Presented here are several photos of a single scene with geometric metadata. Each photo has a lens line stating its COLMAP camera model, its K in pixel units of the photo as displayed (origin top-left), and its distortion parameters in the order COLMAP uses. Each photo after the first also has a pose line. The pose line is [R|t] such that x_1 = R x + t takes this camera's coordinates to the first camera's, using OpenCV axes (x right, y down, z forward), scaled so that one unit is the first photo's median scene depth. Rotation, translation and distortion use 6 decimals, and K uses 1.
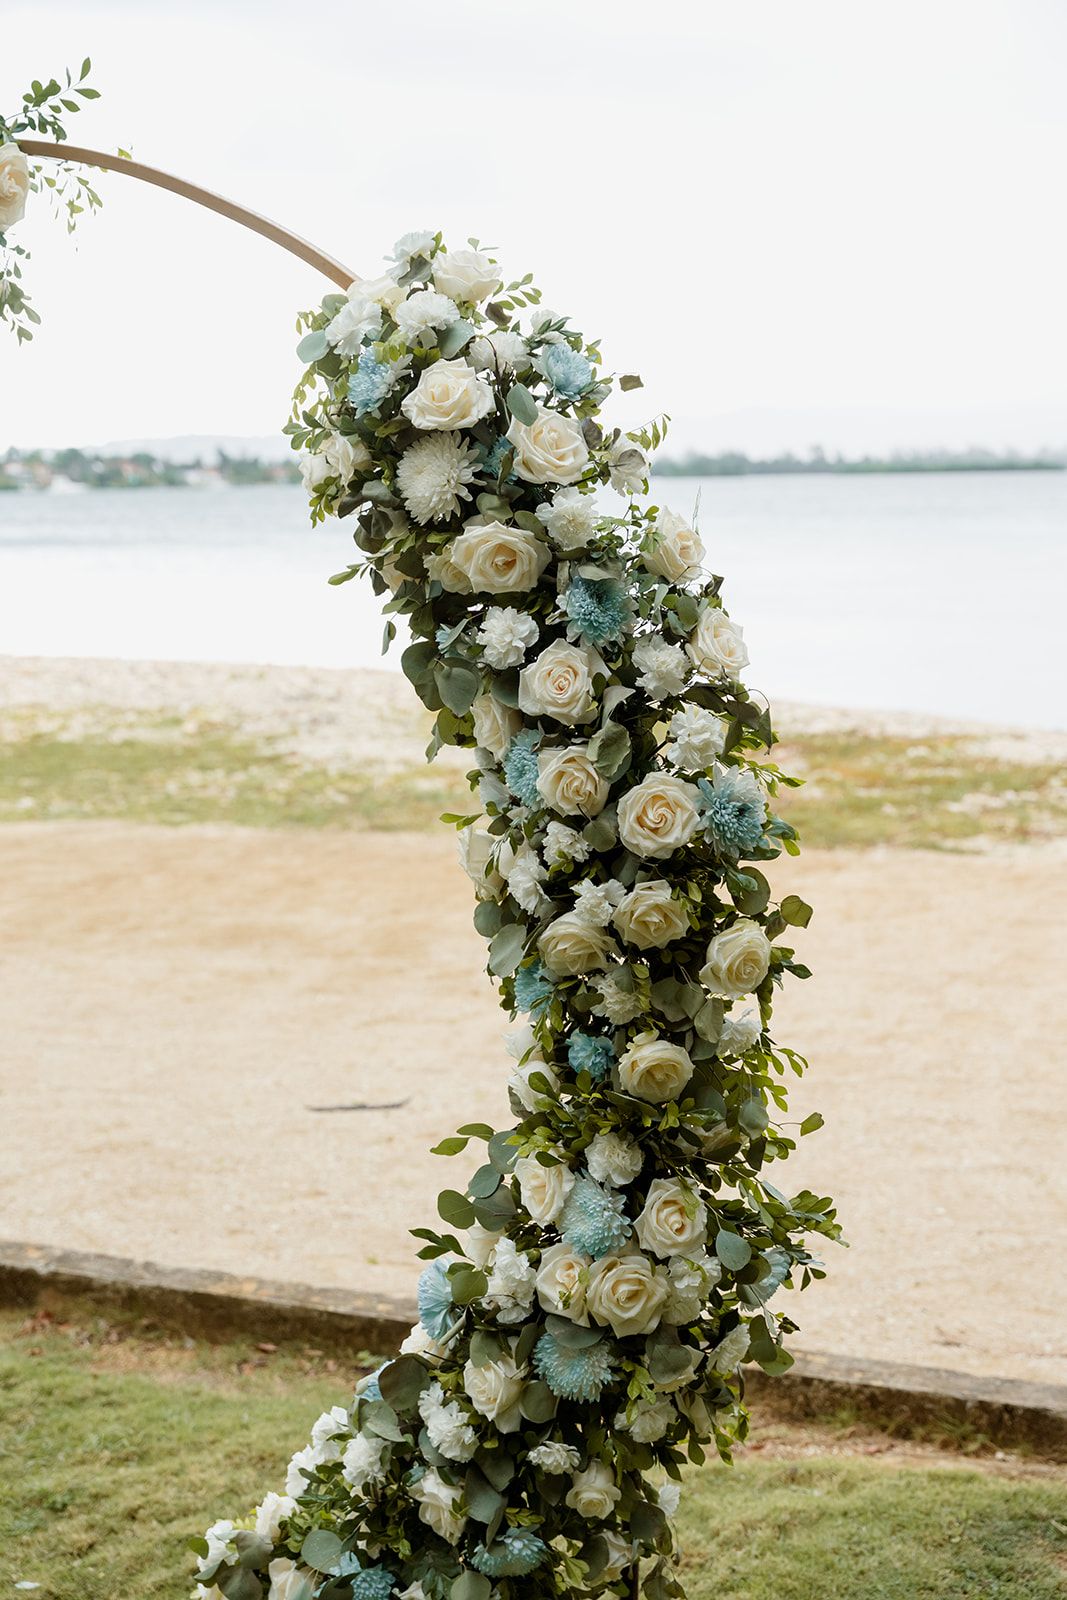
lens RADIAL K [[2324.8, 0, 535.0], [0, 2324.8, 804.4], [0, 0, 1]] dist [0.037071, 0.000000]
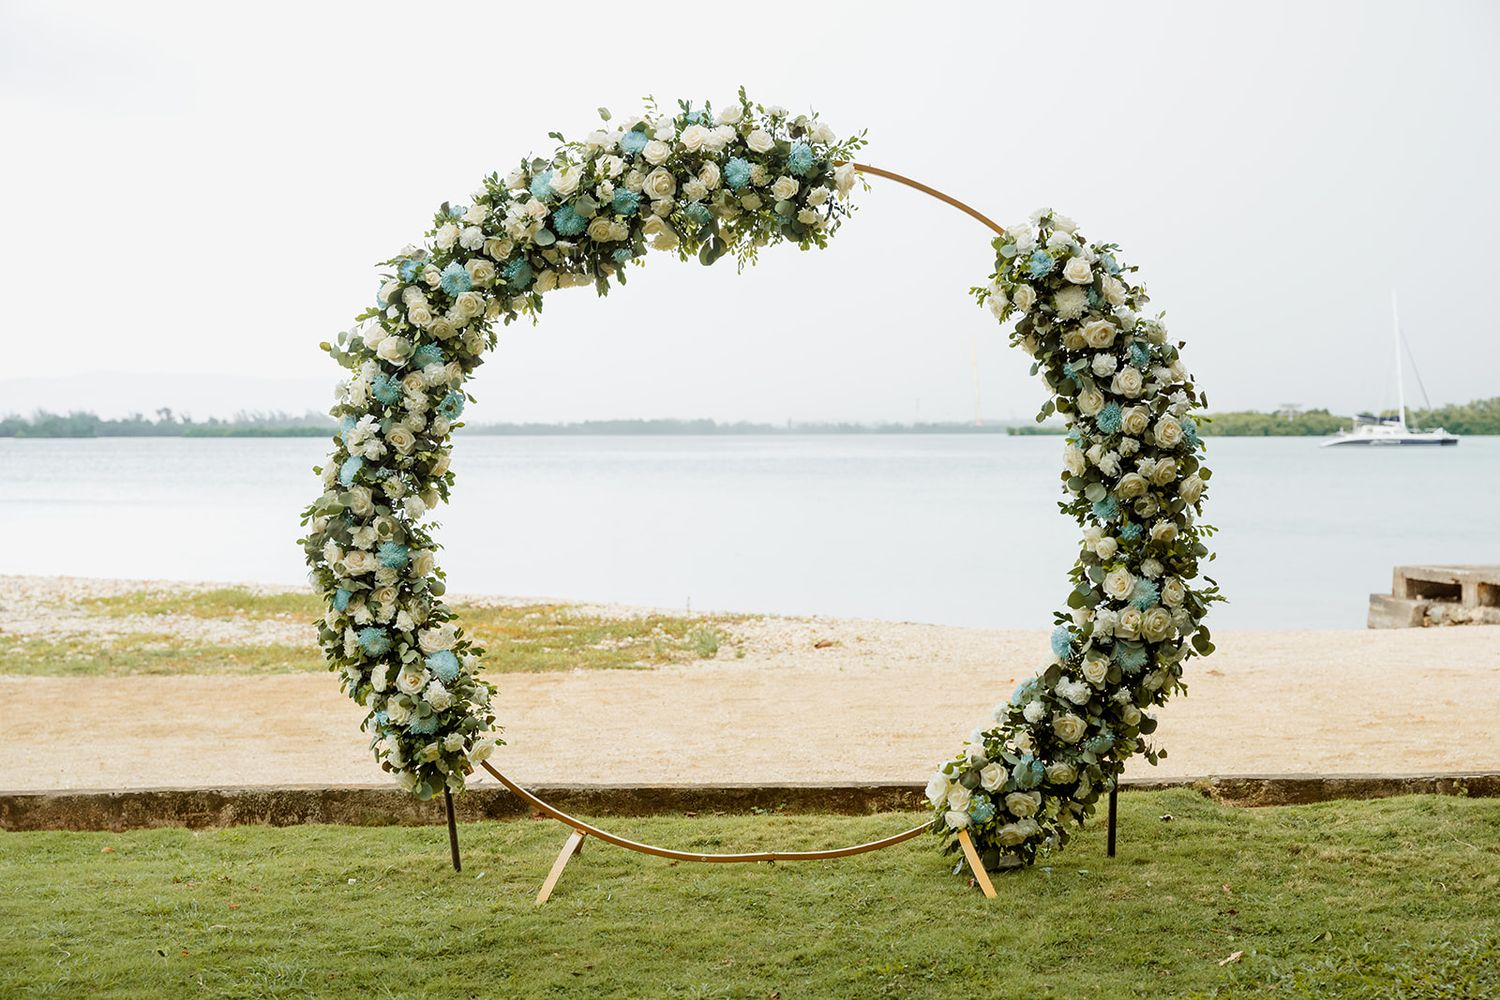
lens RADIAL K [[2039.9, 0, 748.3], [0, 2039.9, 496.6], [0, 0, 1]] dist [0.008931, 0.000000]
pose [[0.932620, -0.000773, 0.360860, -1.179542], [0.040518, 0.993898, -0.102587, 0.284359], [-0.358579, 0.110296, 0.926961, -0.913380]]
